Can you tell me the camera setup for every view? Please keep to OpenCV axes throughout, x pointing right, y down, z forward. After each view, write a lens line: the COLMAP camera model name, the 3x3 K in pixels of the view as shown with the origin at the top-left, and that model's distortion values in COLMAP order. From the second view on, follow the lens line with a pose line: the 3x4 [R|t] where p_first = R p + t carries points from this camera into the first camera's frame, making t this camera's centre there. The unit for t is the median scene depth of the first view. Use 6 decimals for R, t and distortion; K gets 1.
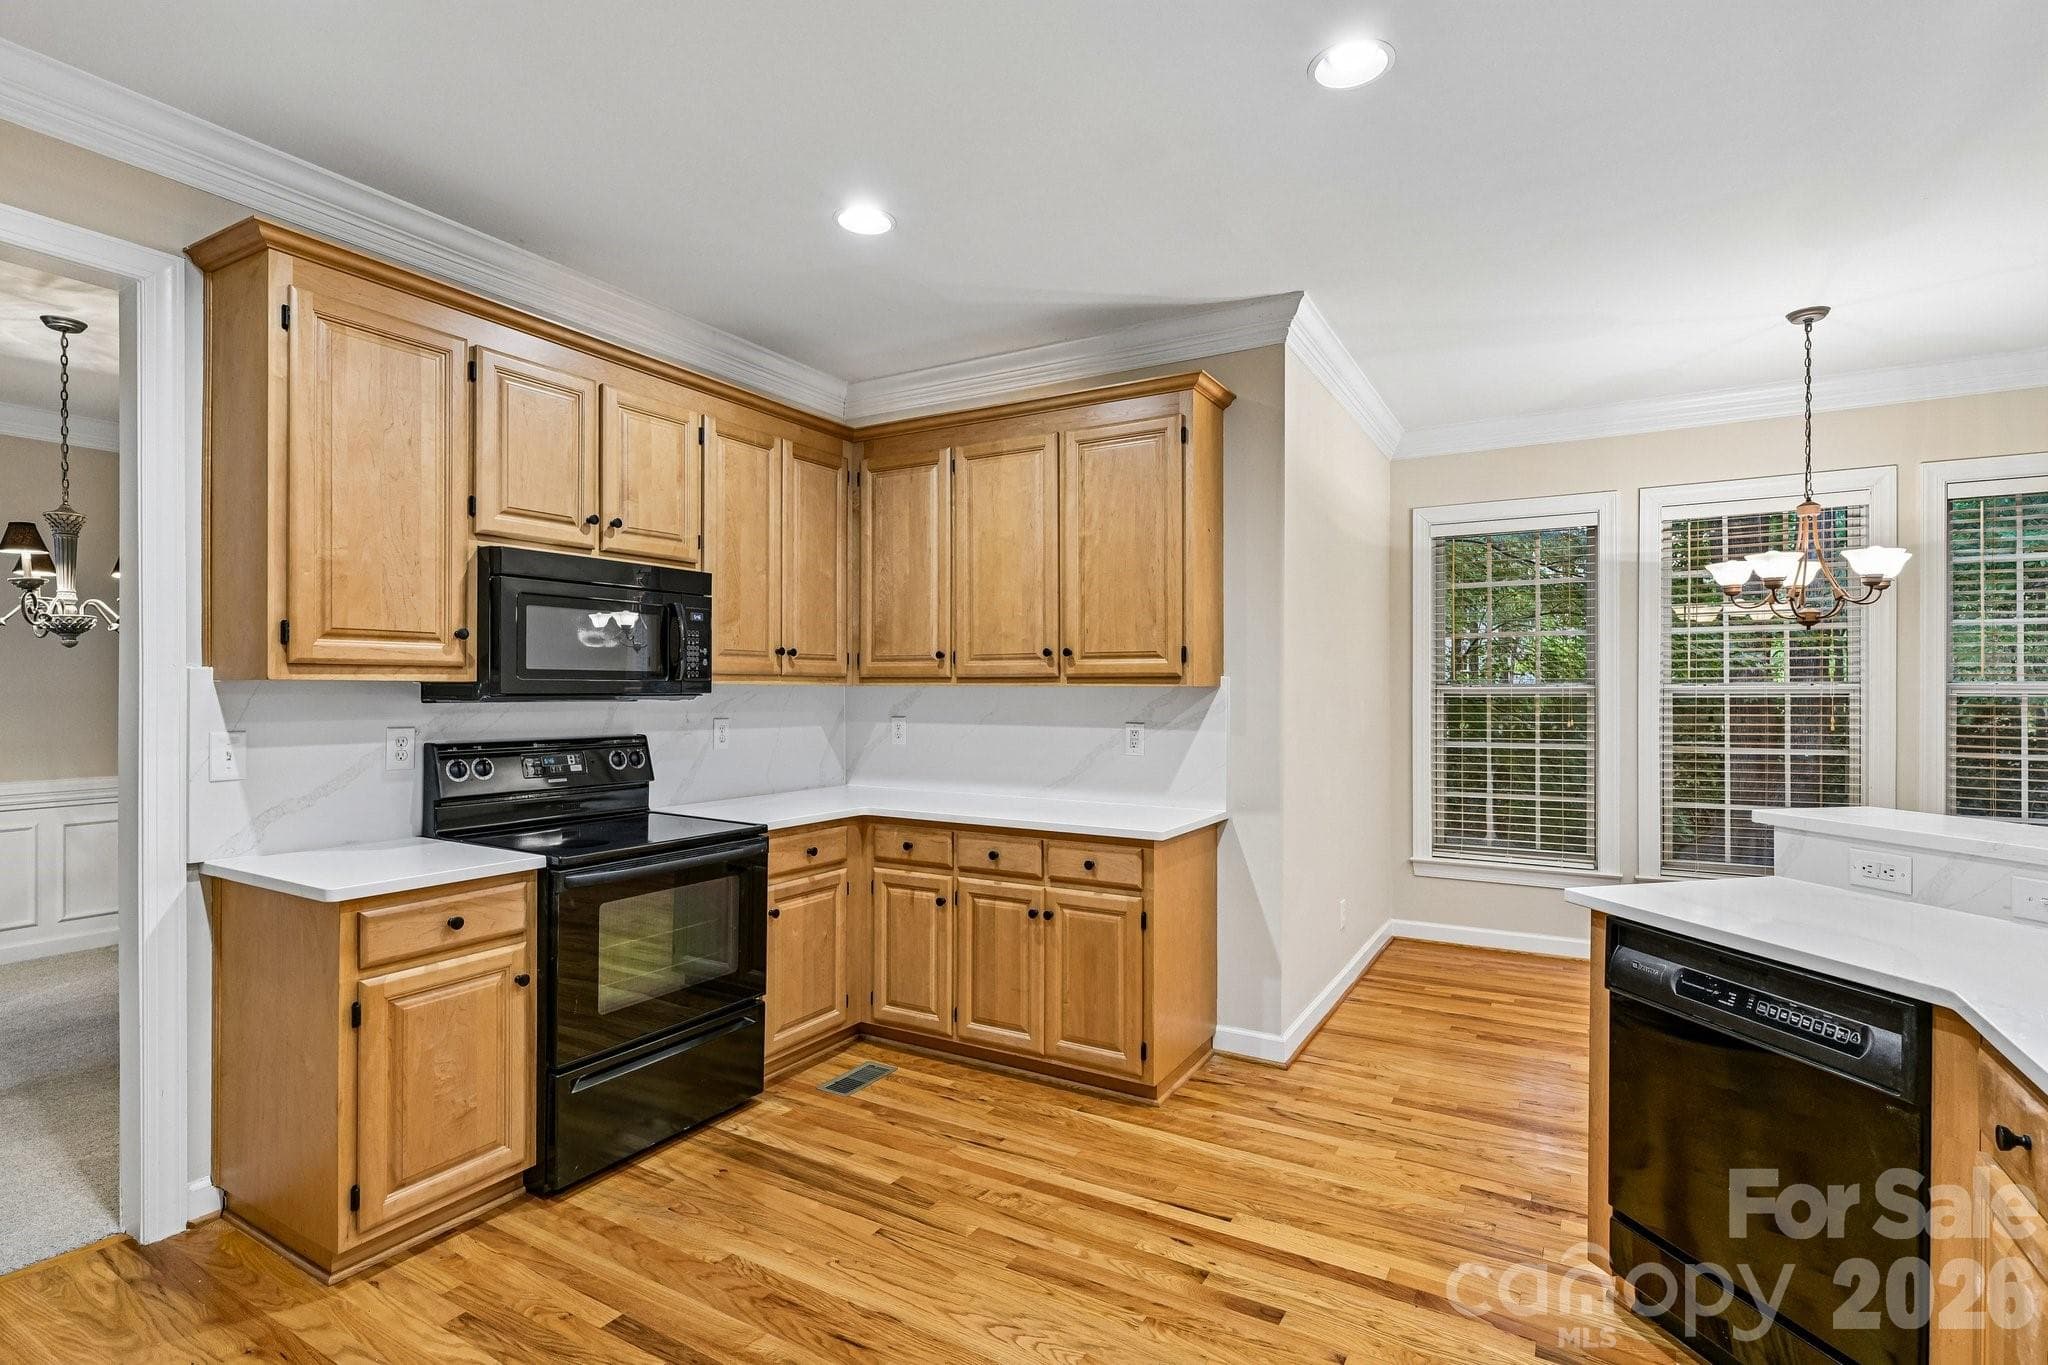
lens RADIAL K [[972.5, 0, 1025.3], [0, 972.5, 693.4], [0, 0, 1]] dist [-0.004825, -0.000039]
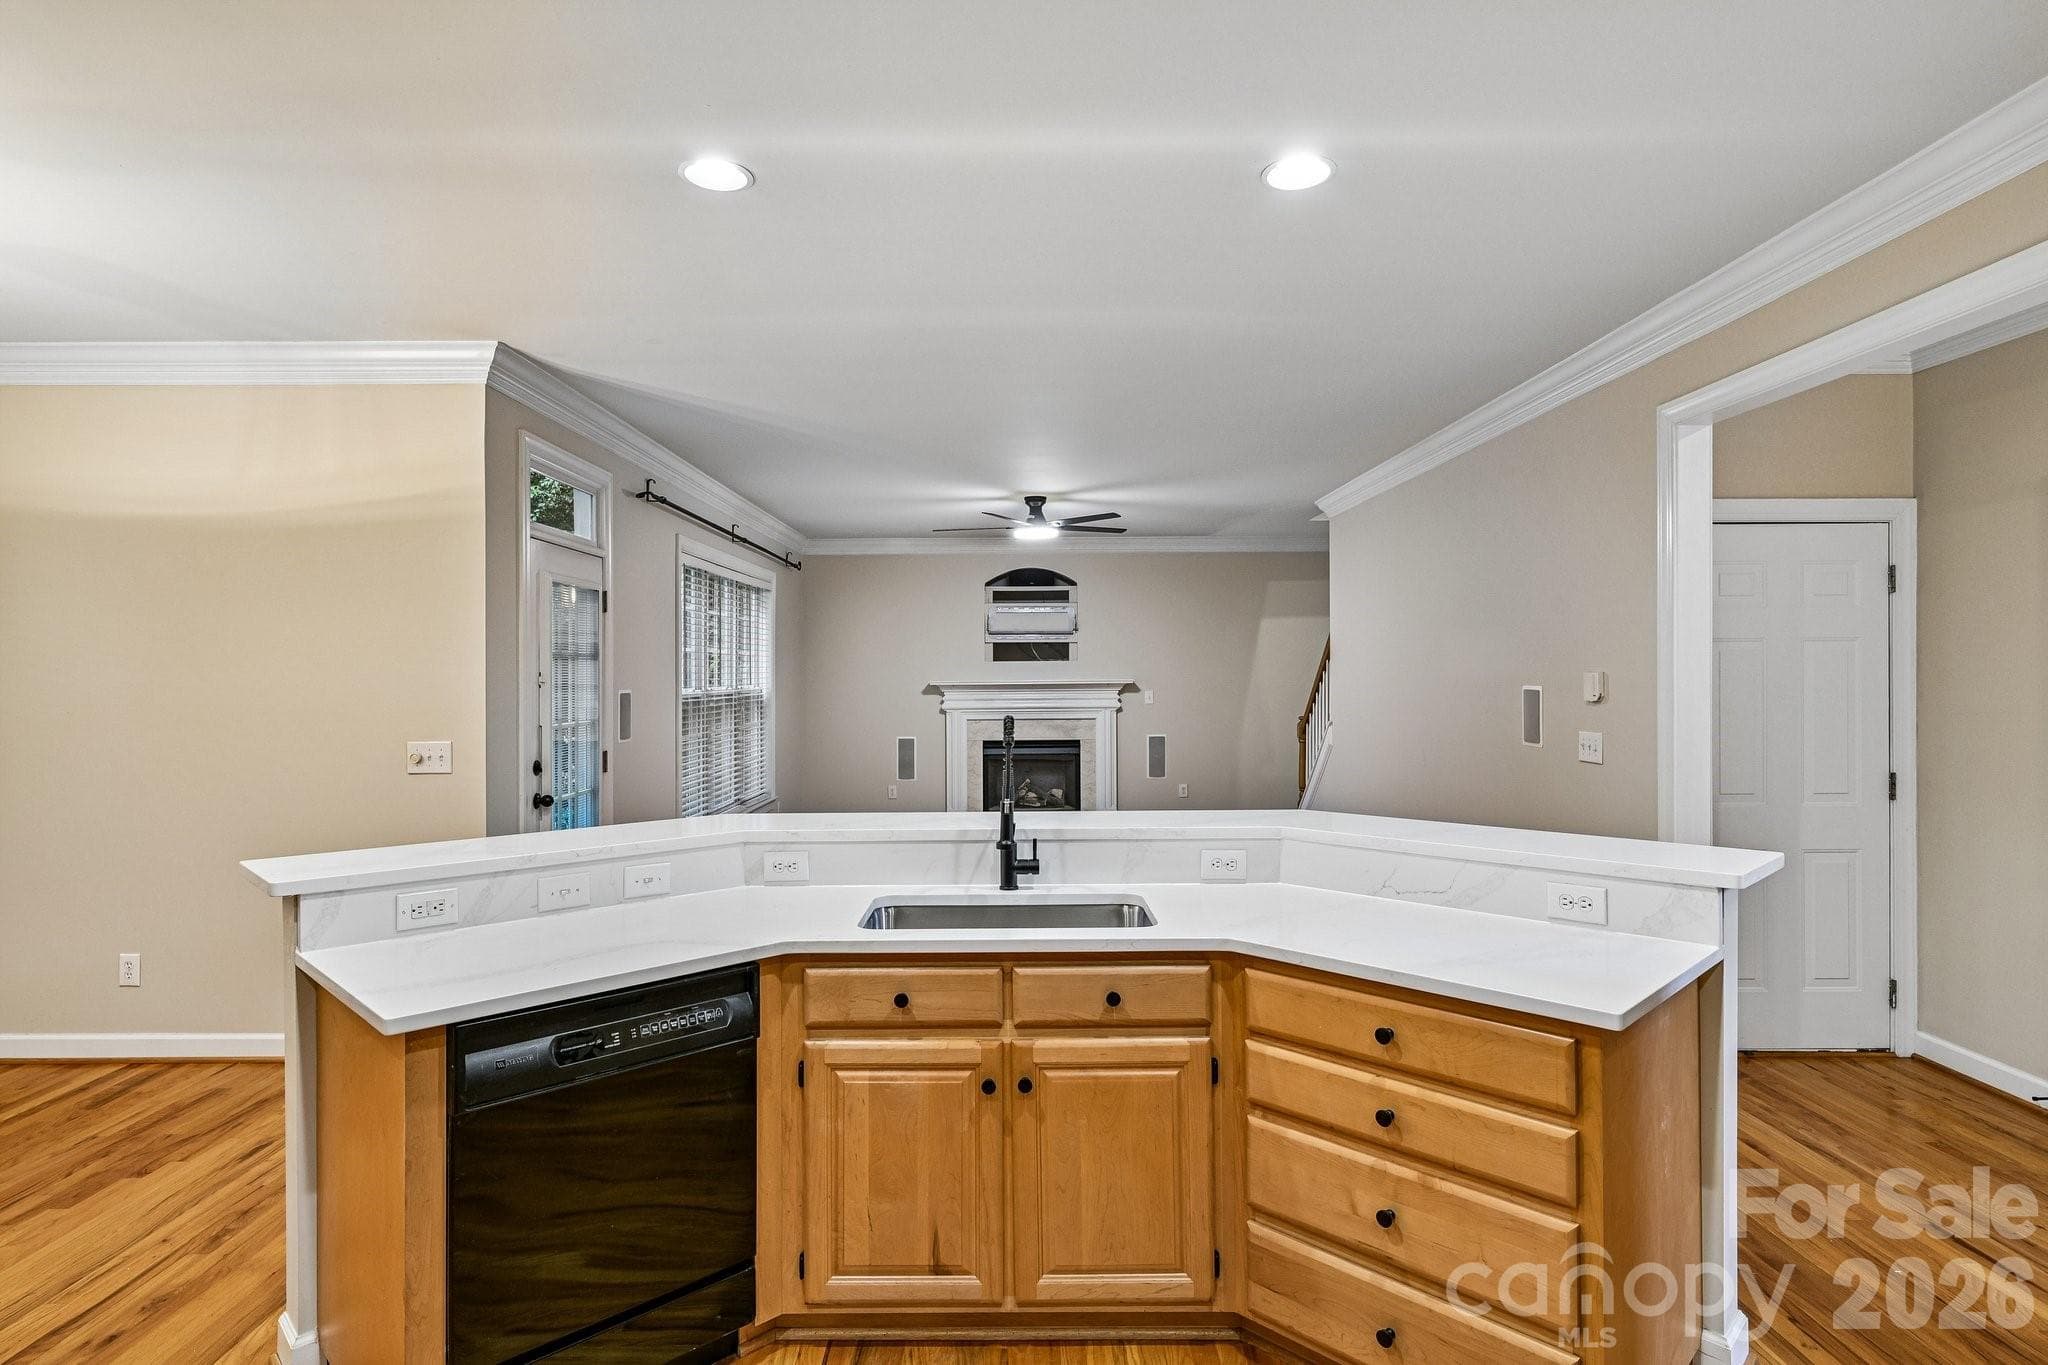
lens RADIAL K [[1063.8, 0, 1021.4], [0, 1063.8, 666.8], [0, 0, 1]] dist [-0.000263, -0.002167]
pose [[-0.512959, 0.008473, 0.858371, -0.257373], [0.009237, 0.999948, -0.004351, -0.039289], [-0.858363, 0.005697, -0.513011, 0.665625]]
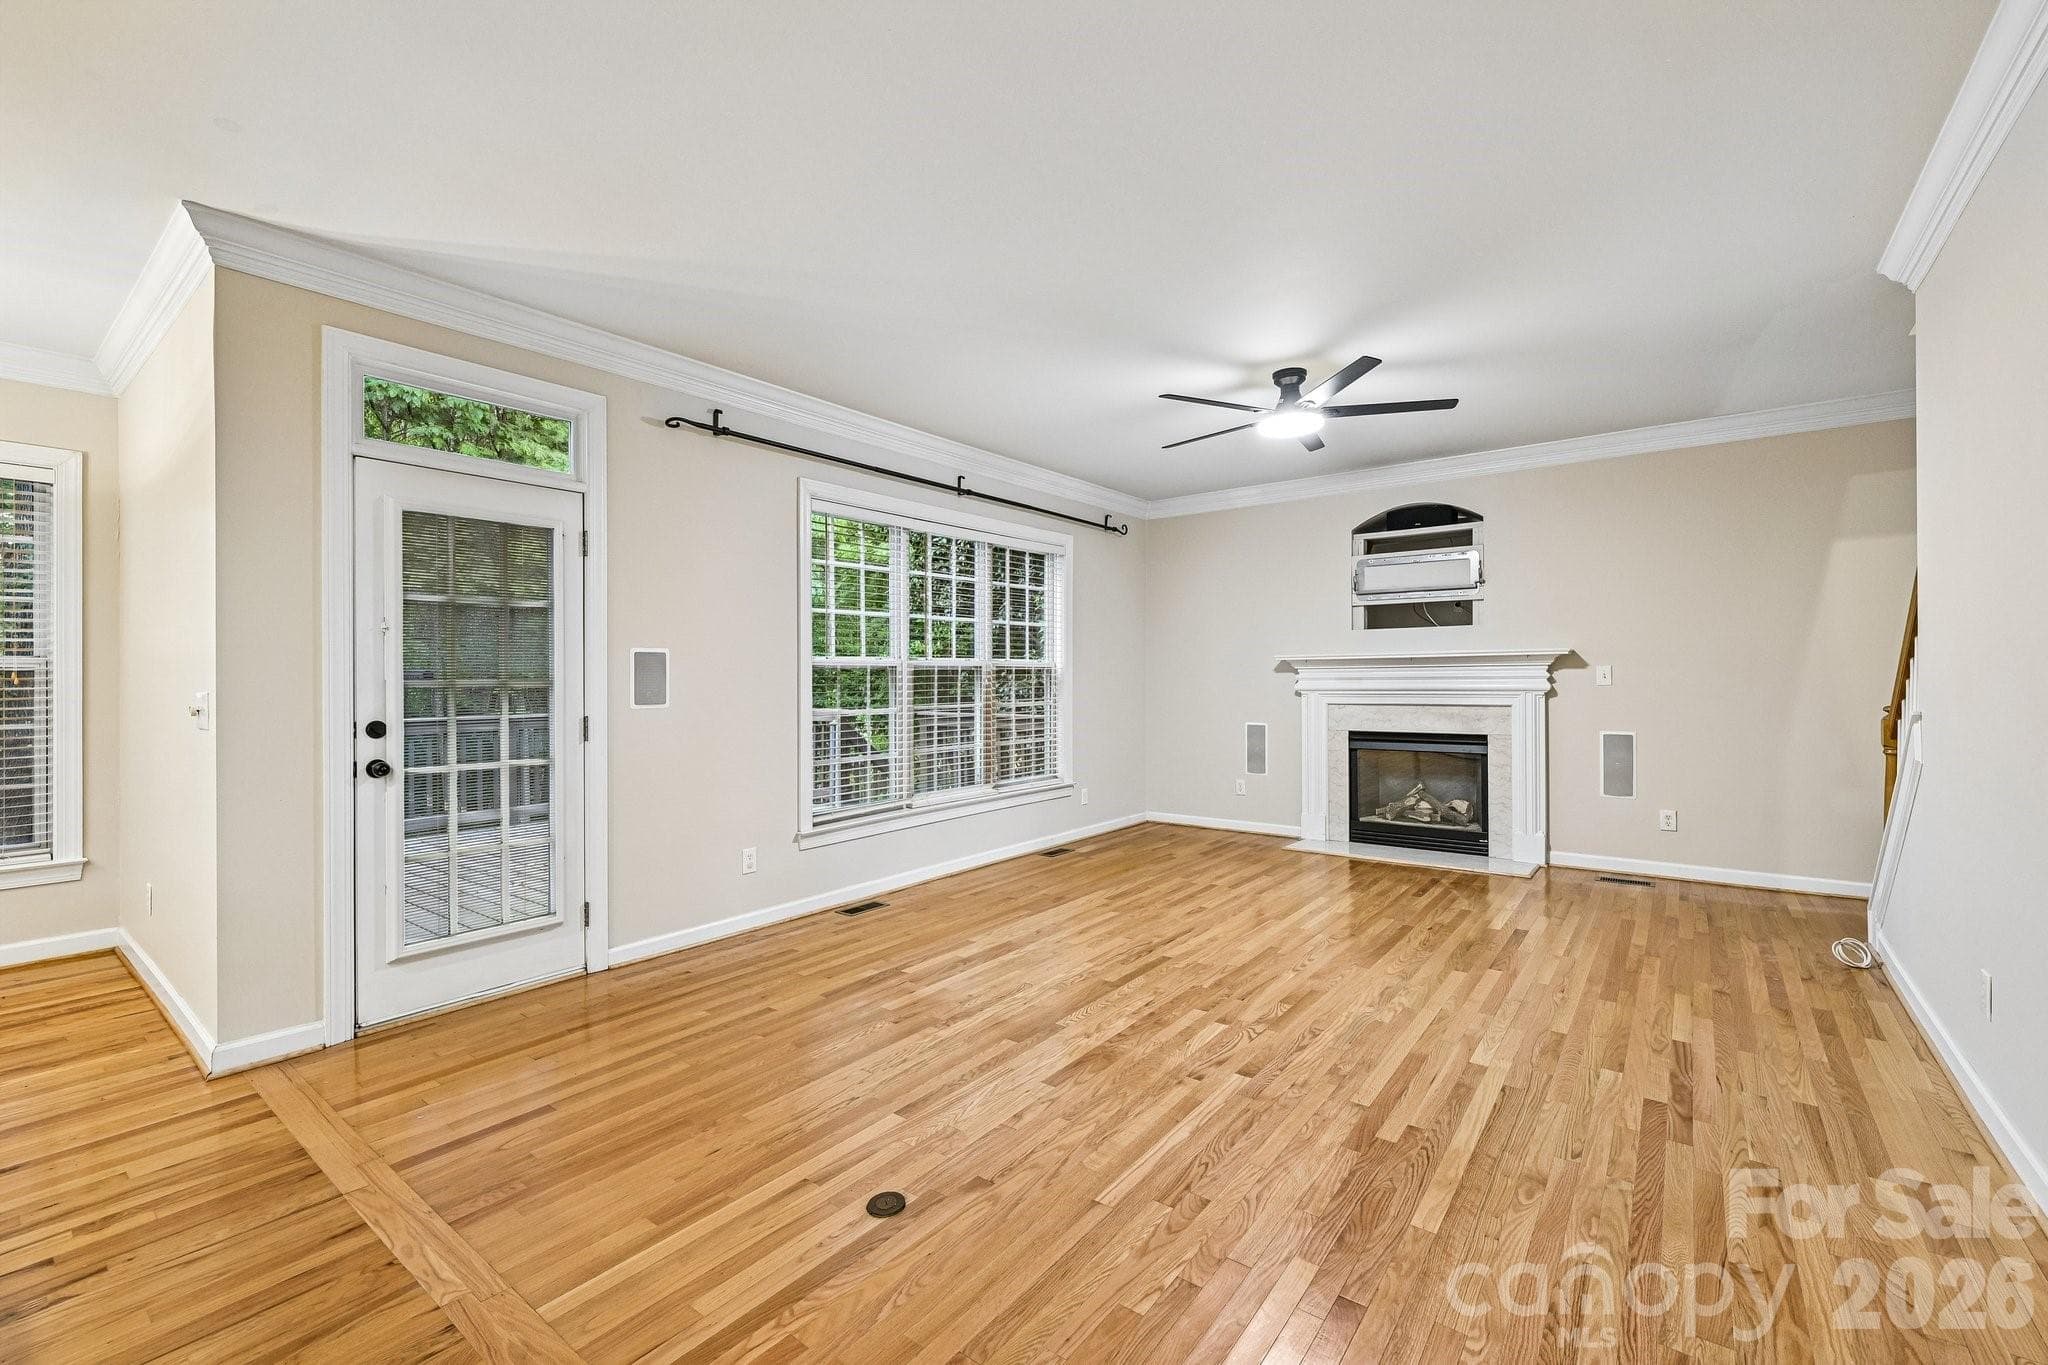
lens RADIAL K [[858.4, 0, 1018.8], [0, 858.4, 678.9], [0, 0, 1]] dist [-0.003671, 0.000762]
pose [[0.129823, -0.002286, 0.991535, 0.411962], [0.011783, 0.999930, 0.000763, 0.031848], [-0.991467, 0.011585, 0.129841, -0.331049]]
